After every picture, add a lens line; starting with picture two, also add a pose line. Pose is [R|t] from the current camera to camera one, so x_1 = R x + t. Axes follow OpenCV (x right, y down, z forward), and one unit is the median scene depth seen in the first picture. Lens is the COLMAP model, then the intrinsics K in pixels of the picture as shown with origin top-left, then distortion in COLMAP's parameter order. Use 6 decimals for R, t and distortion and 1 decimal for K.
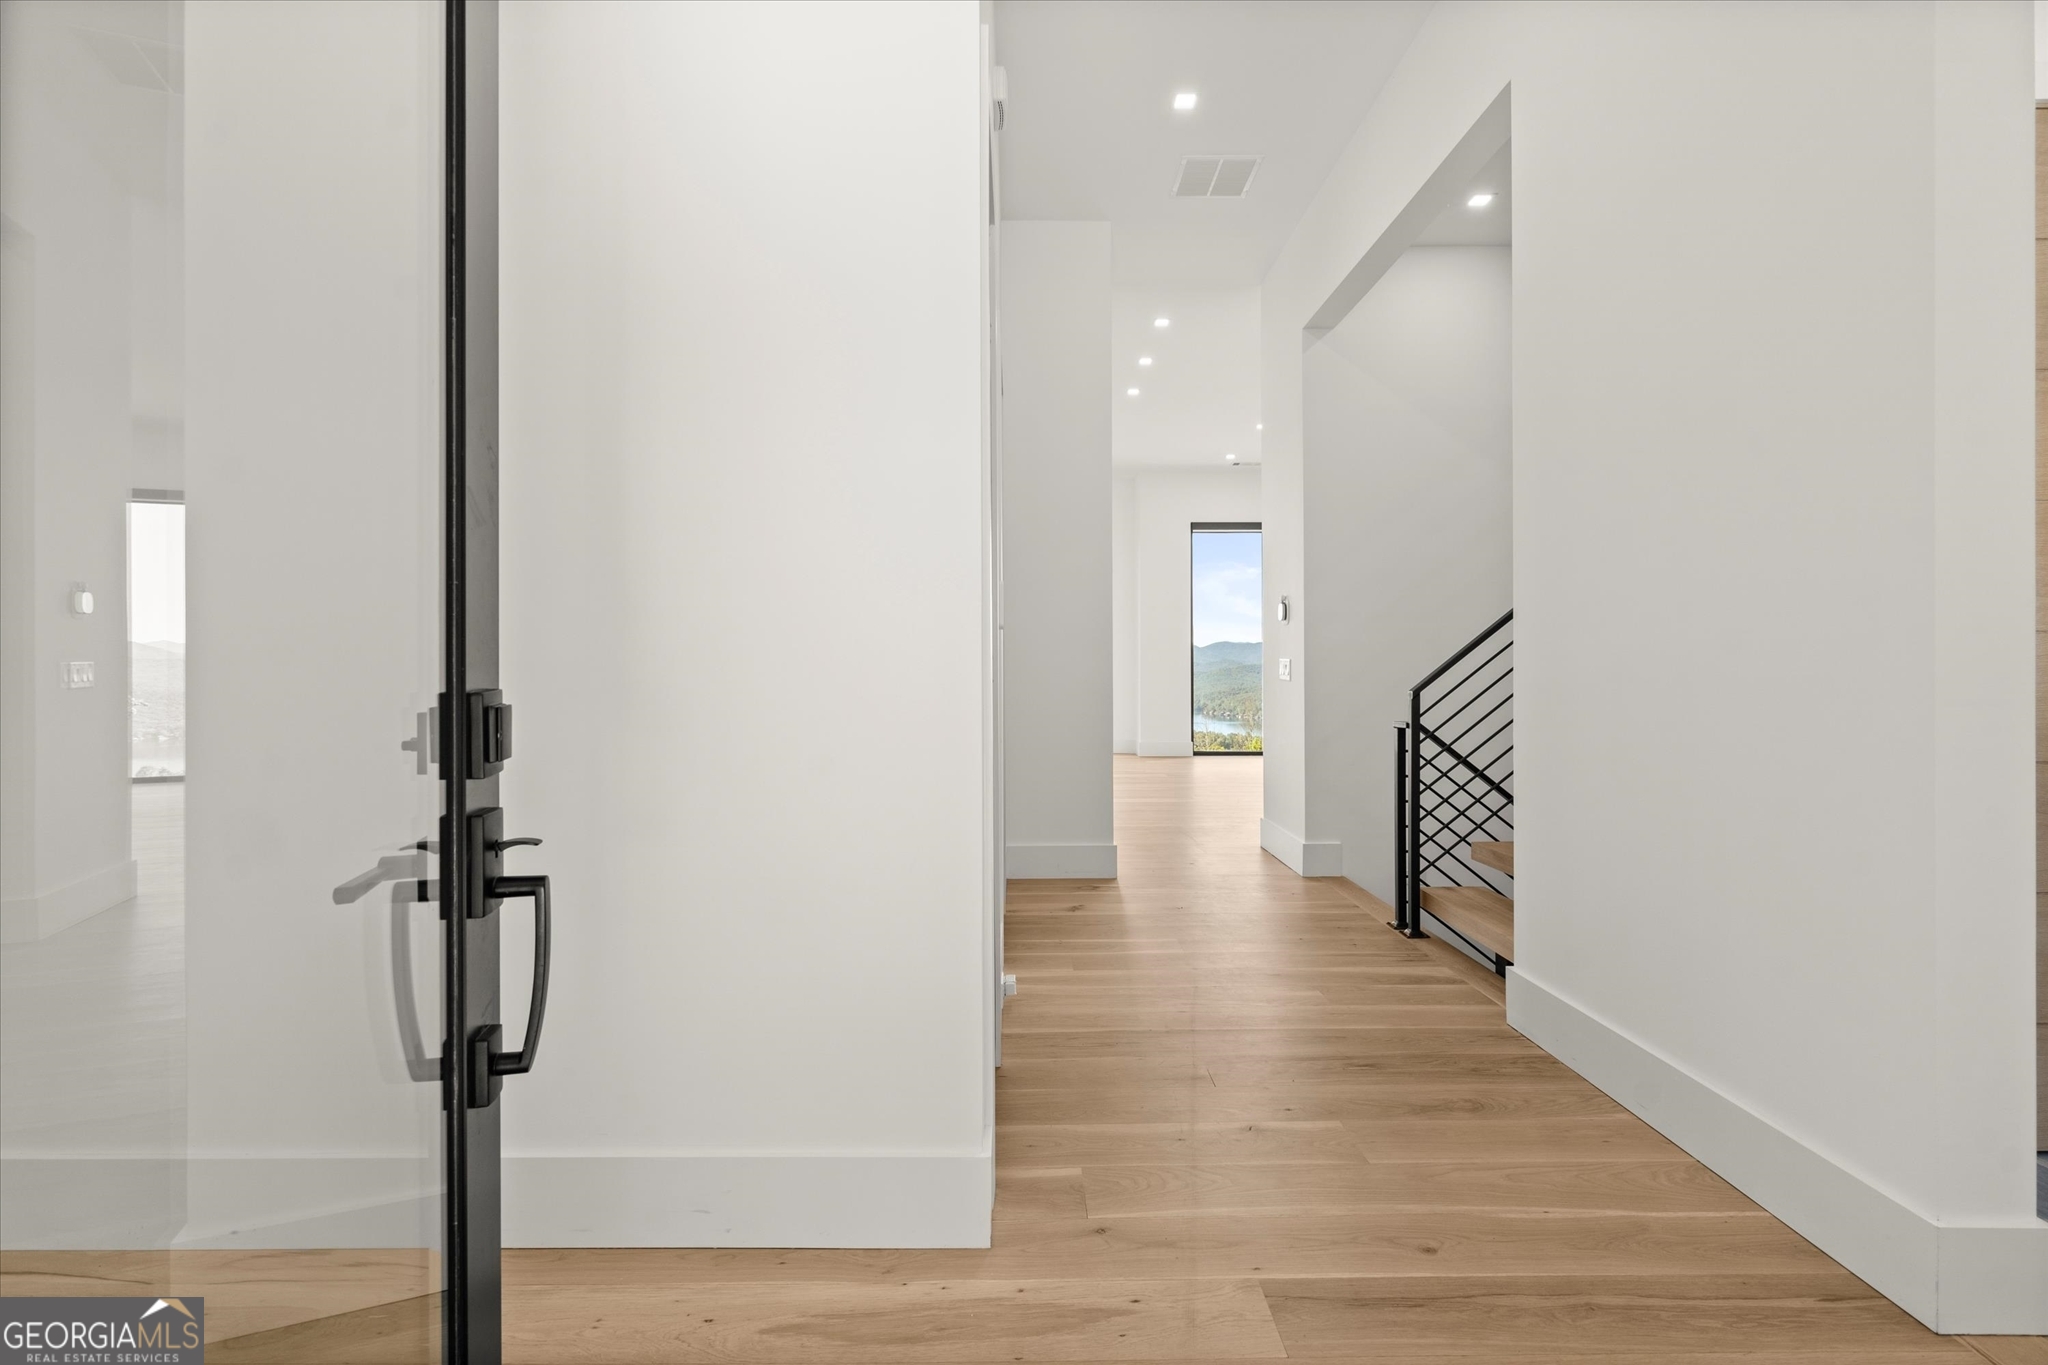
lens RADIAL K [[925.8, 0, 1024.0], [0, 925.8, 682.5], [0, 0, 1]] dist [0.018350, -0.000370]
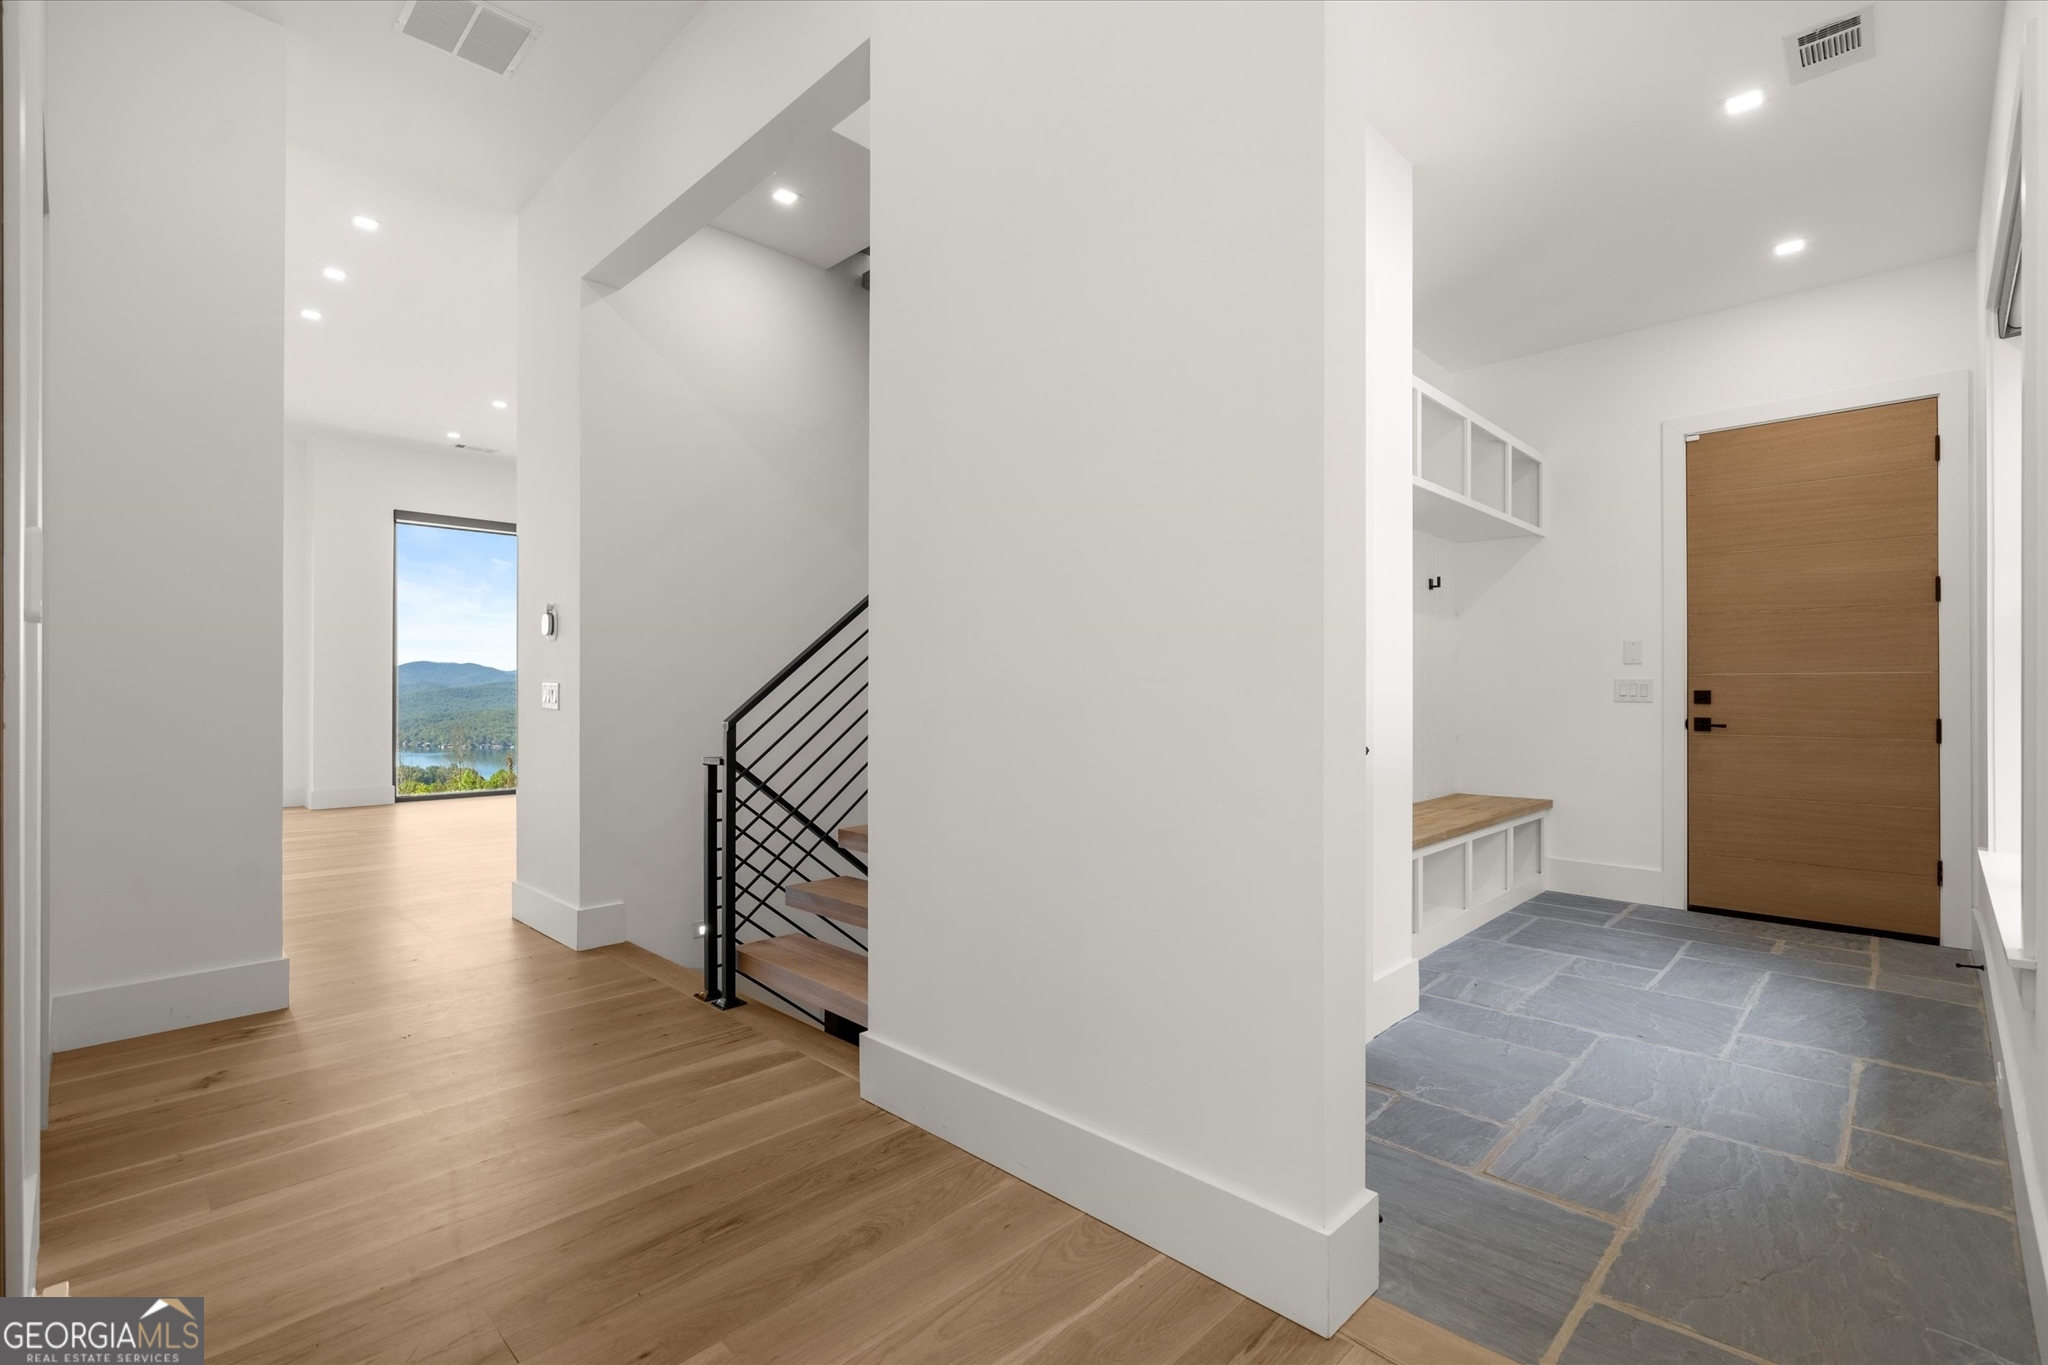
lens RADIAL K [[915.9, 0, 1020.6], [0, 915.9, 696.3], [0, 0, 1]] dist [-0.007933, 0.000760]
pose [[0.701287, 0.004308, 0.712866, 0.001485], [0.004089, 0.999941, -0.010064, -0.005980], [-0.712867, 0.009972, 0.701228, 0.205173]]
